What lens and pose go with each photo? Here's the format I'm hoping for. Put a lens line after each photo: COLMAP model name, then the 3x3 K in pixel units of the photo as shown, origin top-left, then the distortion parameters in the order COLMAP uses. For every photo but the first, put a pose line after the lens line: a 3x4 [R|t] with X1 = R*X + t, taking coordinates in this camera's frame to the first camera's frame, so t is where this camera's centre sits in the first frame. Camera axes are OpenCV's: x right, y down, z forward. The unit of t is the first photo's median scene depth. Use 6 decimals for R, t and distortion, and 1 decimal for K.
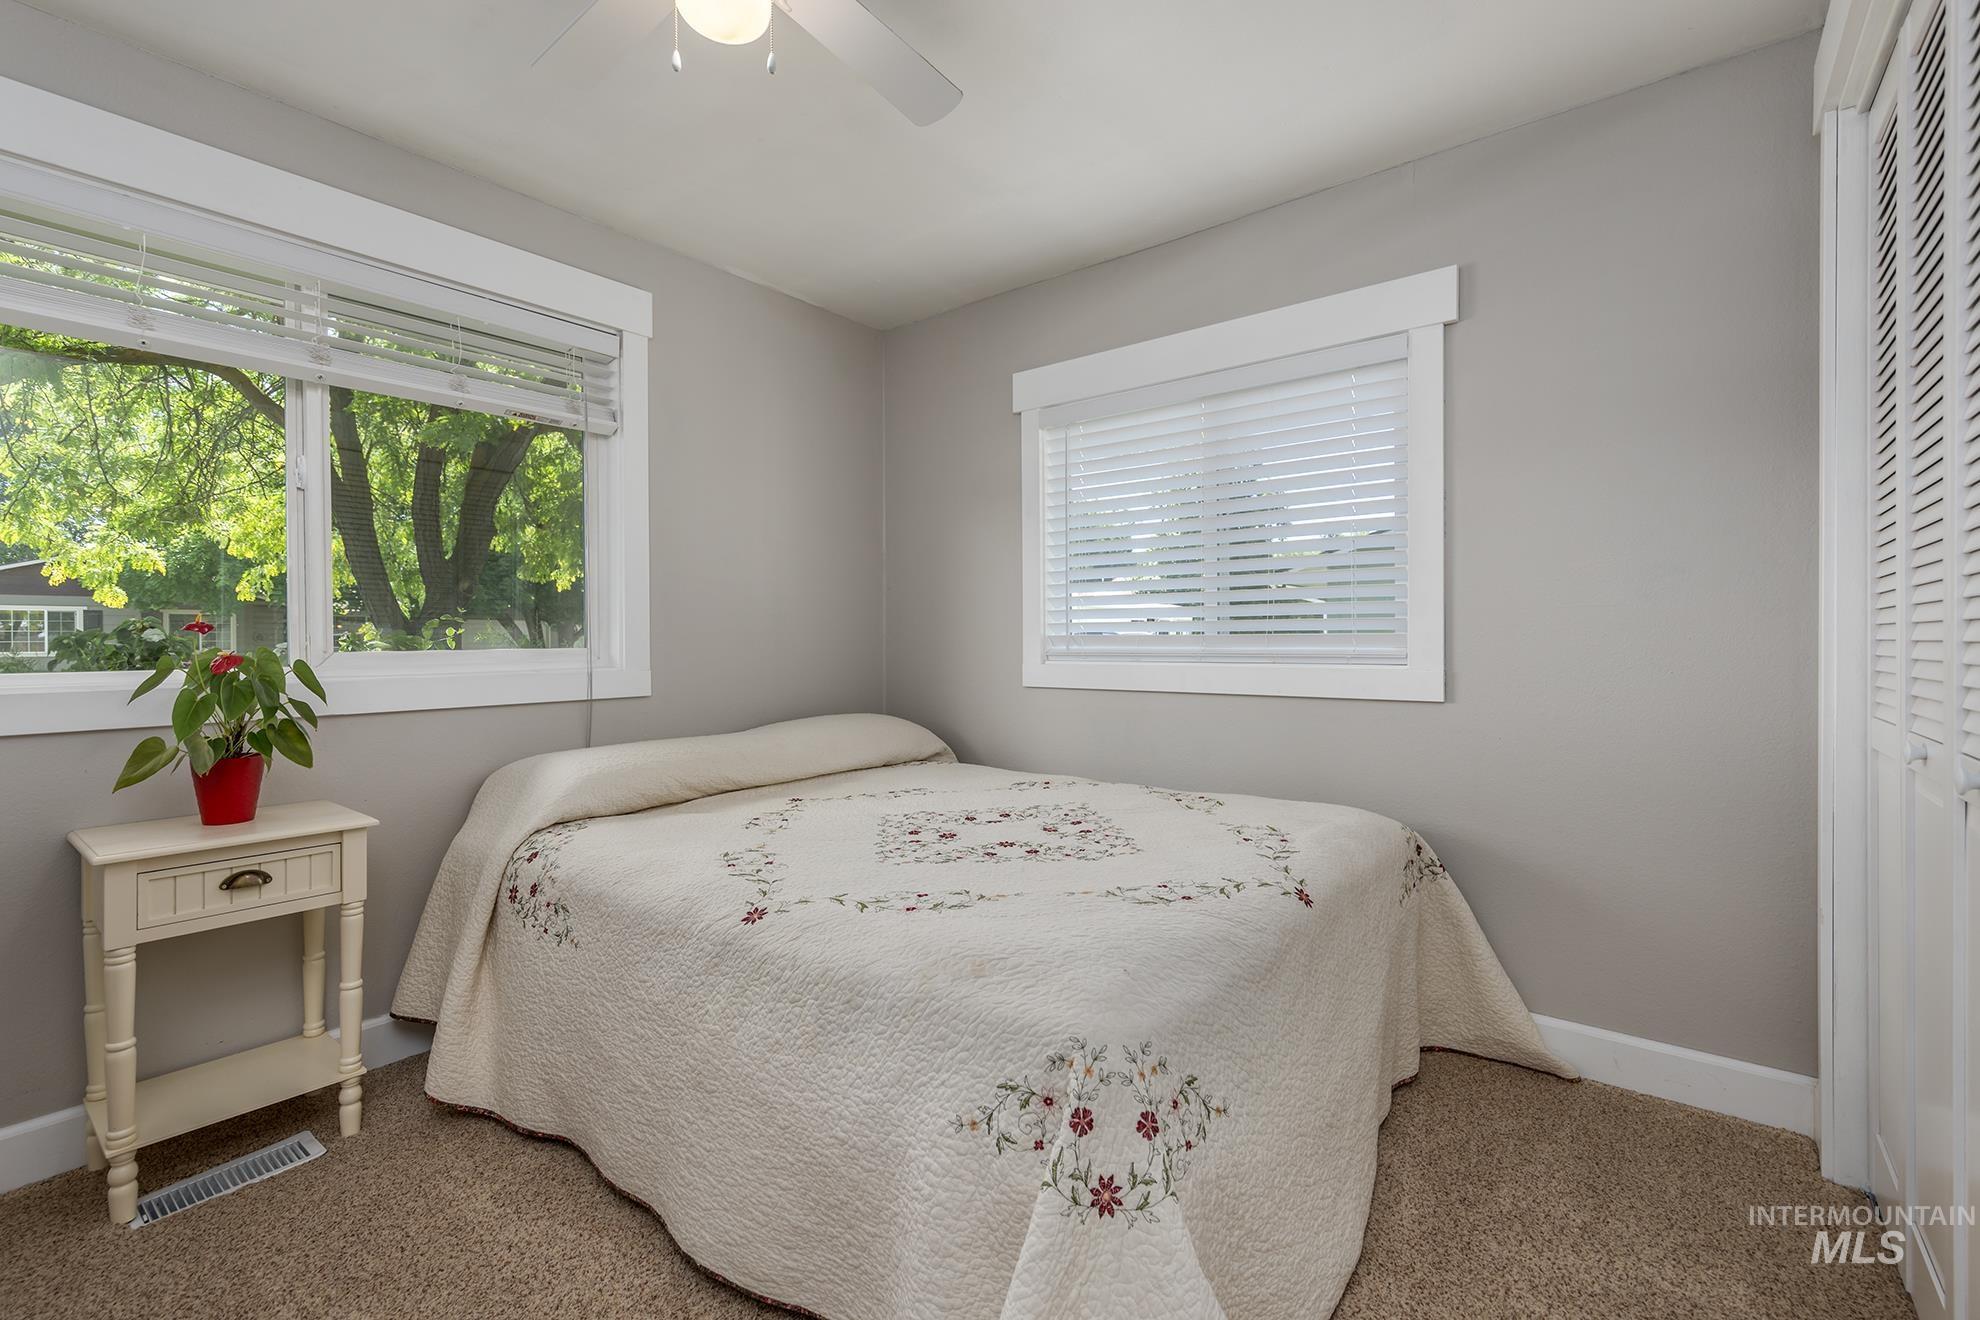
lens RADIAL K [[933.0, 0, 987.0], [0, 933.0, 641.4], [0, 0, 1]] dist [0.002504, 0.000347]
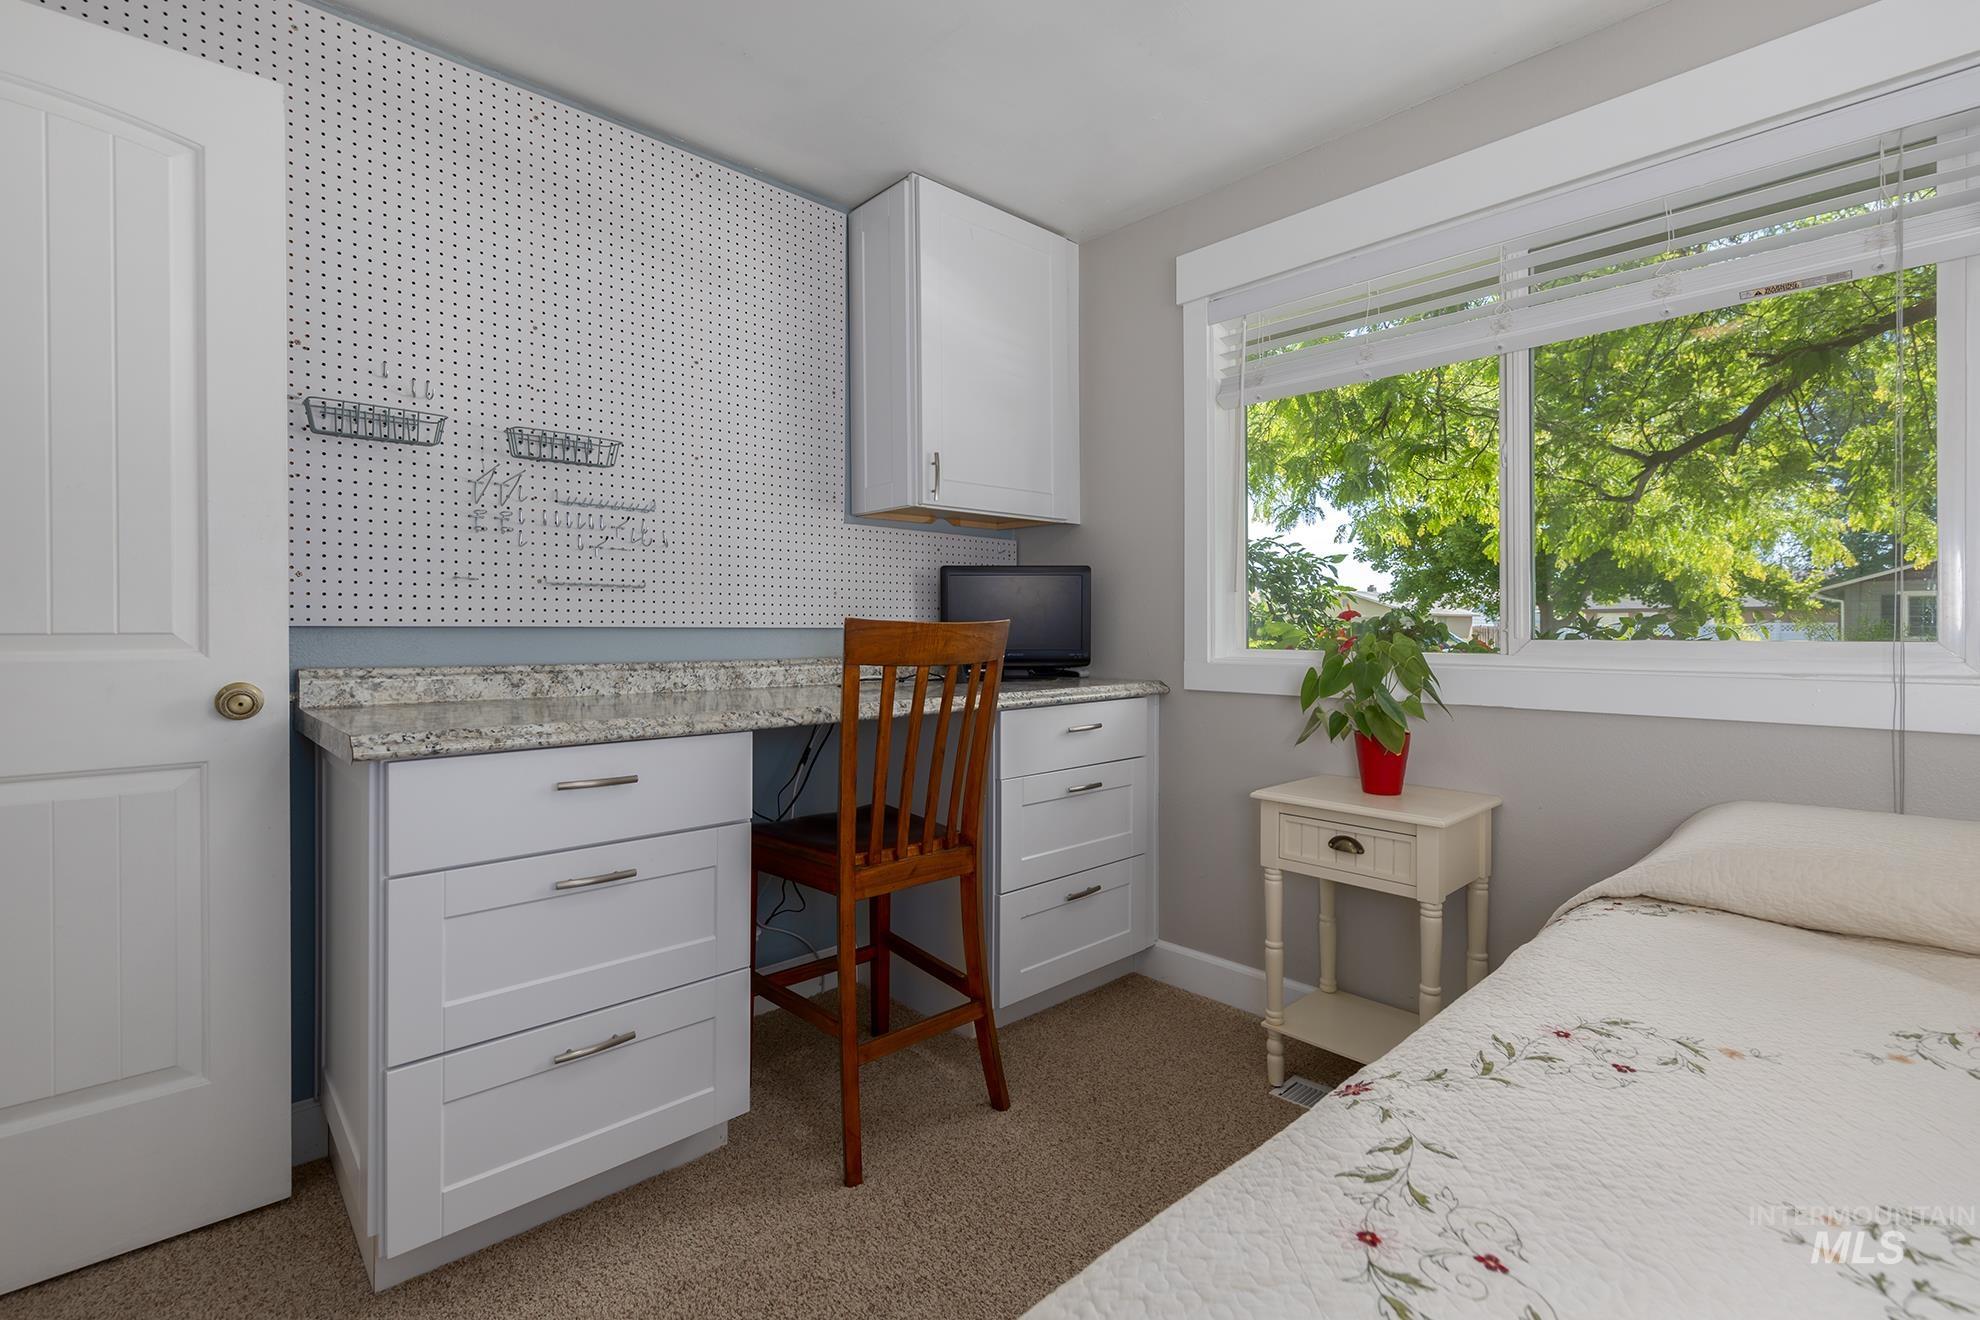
lens RADIAL K [[901.2, 0, 991.0], [0, 901.2, 624.9], [0, 0, 1]] dist [0.000397, -0.000050]
pose [[-0.181751, 0.001164, -0.983344, 0.341251], [-0.004254, 0.999989, 0.001970, -0.002305], [0.983335, 0.004542, -0.181744, 0.834192]]
